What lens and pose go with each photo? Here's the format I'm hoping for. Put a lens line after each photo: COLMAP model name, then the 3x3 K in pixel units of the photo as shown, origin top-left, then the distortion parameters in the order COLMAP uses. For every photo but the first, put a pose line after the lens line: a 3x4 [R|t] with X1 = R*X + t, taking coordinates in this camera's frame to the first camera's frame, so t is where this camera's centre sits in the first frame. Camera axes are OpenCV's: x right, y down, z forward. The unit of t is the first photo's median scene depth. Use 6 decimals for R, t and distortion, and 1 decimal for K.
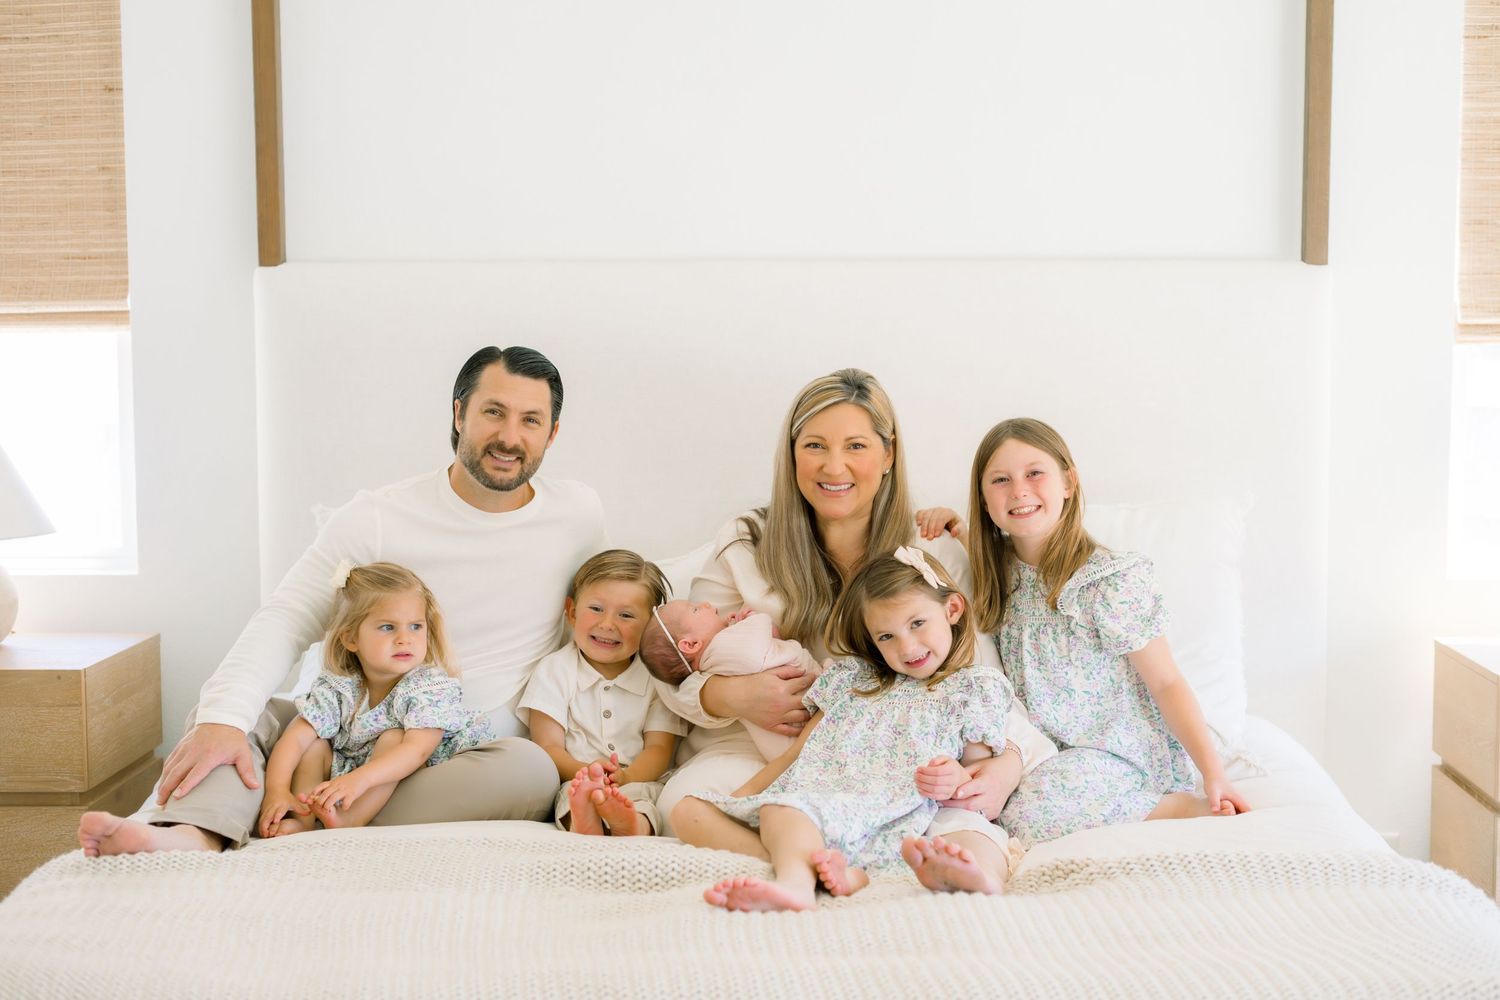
lens RADIAL K [[2157.8, 0, 756.2], [0, 2157.8, 511.6], [0, 0, 1]] dist [0.015909, 0.000000]
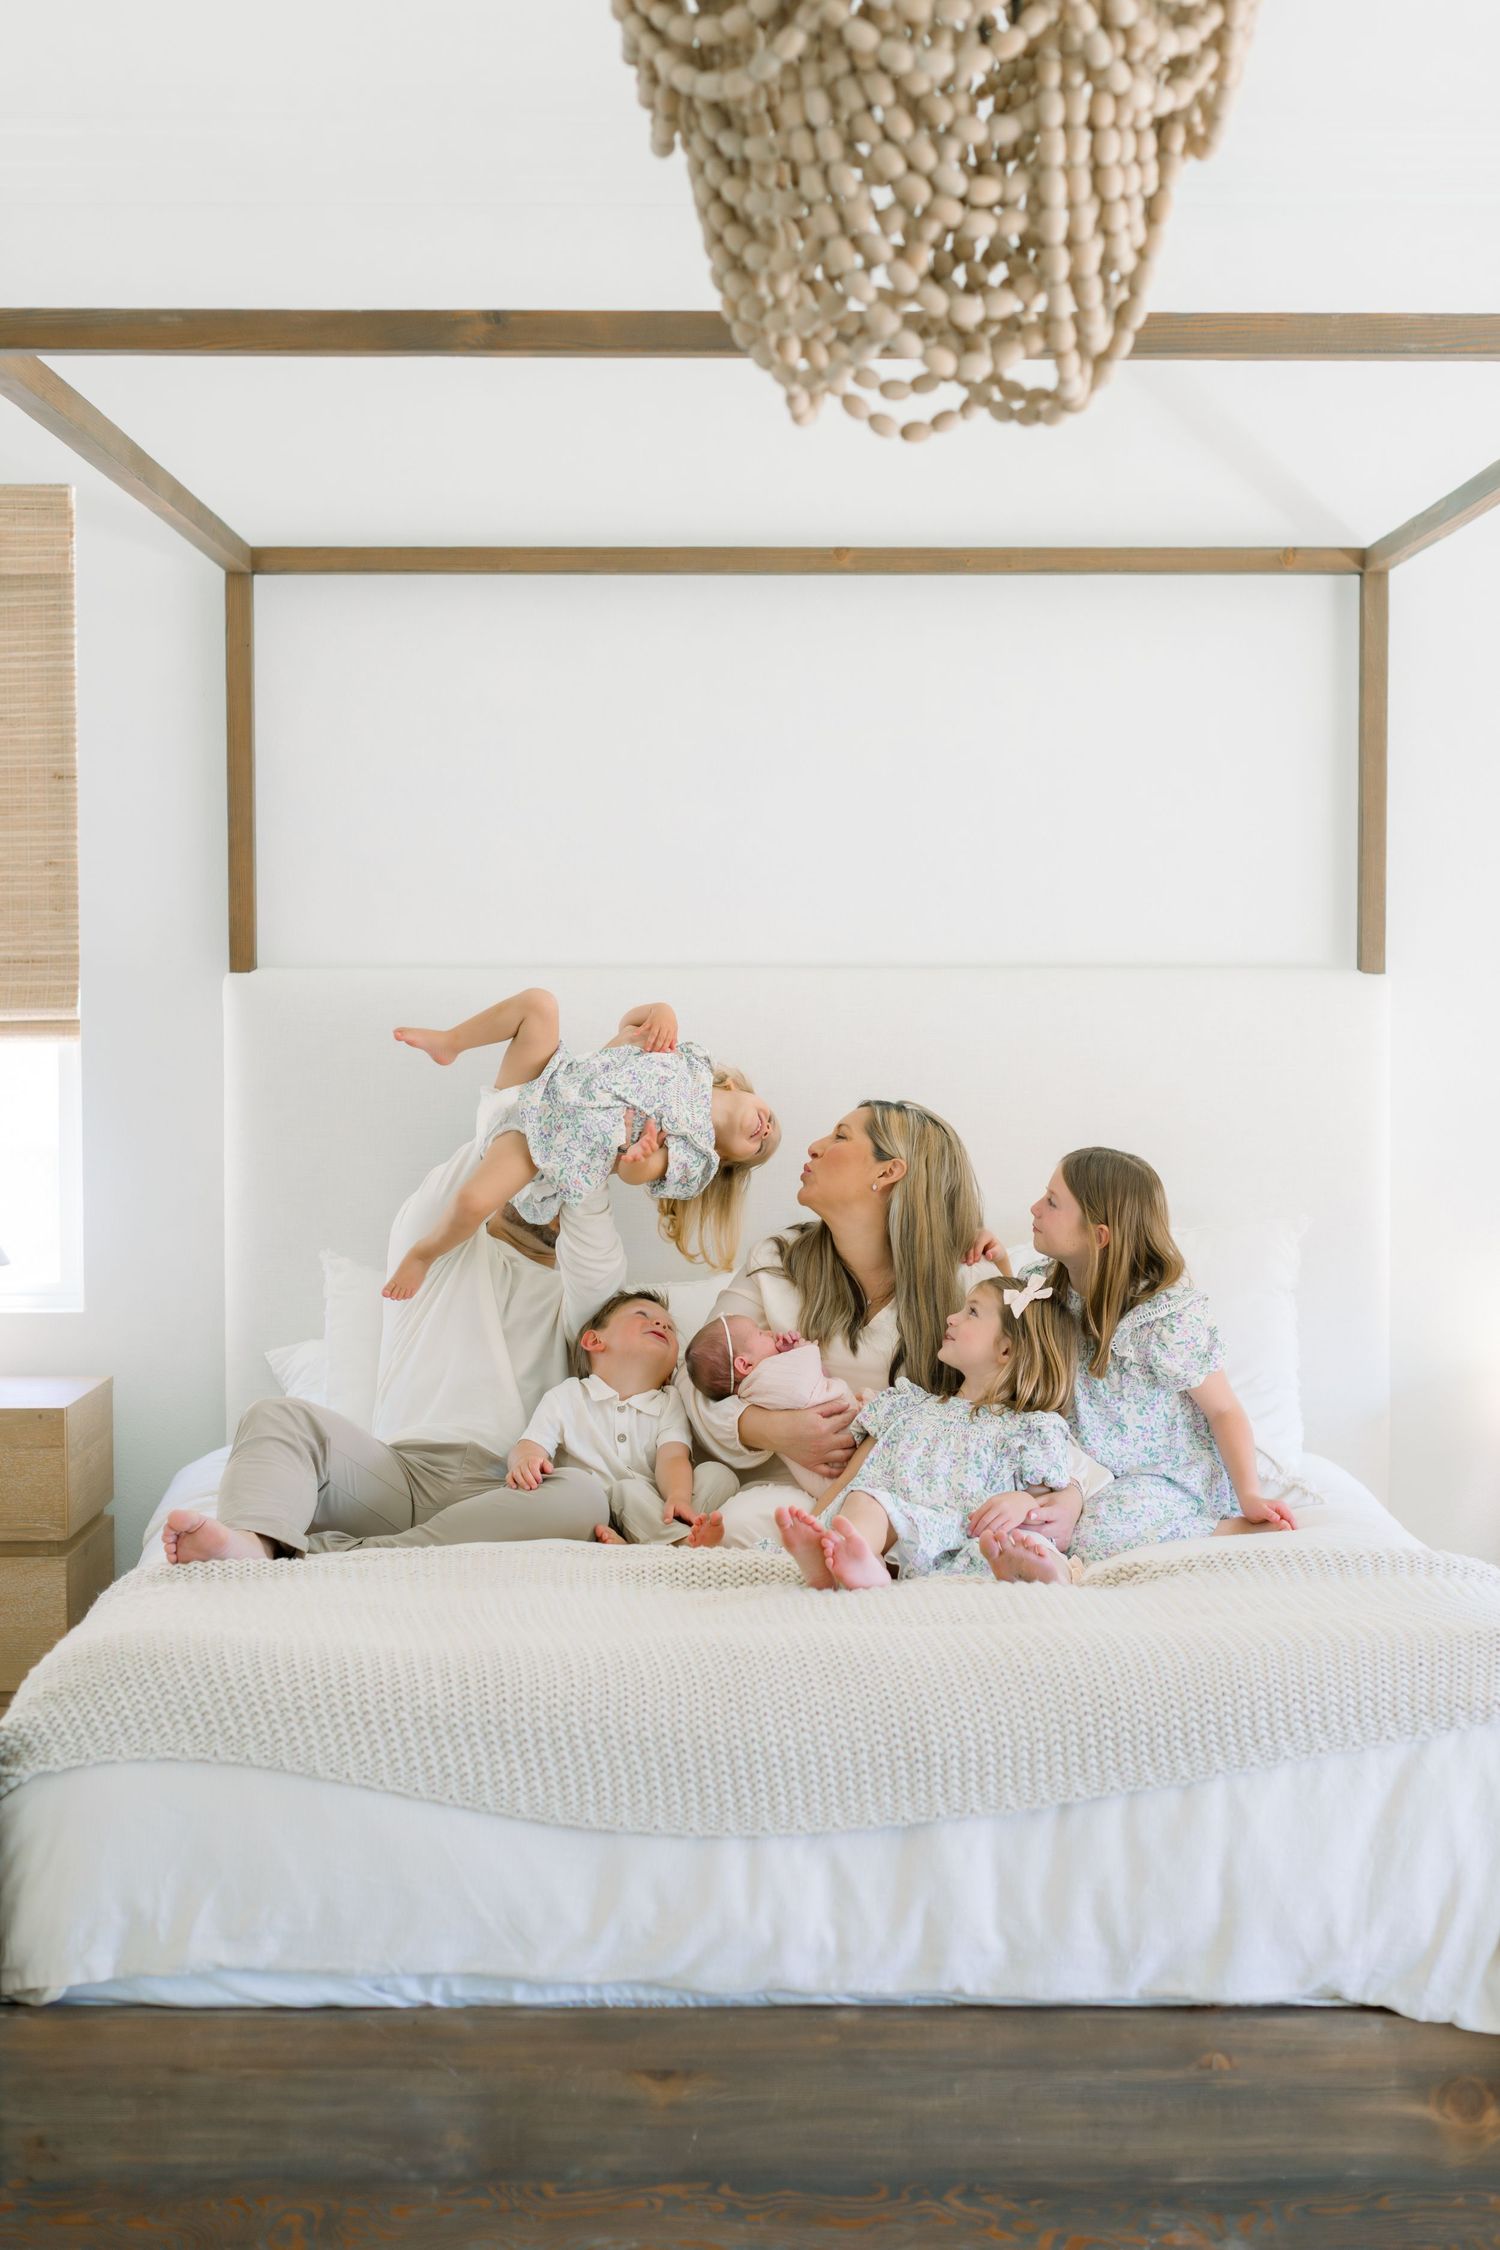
lens RADIAL K [[3236.7, 0, 730.9], [0, 3236.7, 1129.6], [0, 0, 1]] dist [0.015909, 0.000000]
pose [[0.999208, -0.002707, 0.039710, -0.078062], [0.004458, 0.999019, -0.044058, 0.015214], [-0.039551, 0.044200, 0.998239, -0.396181]]
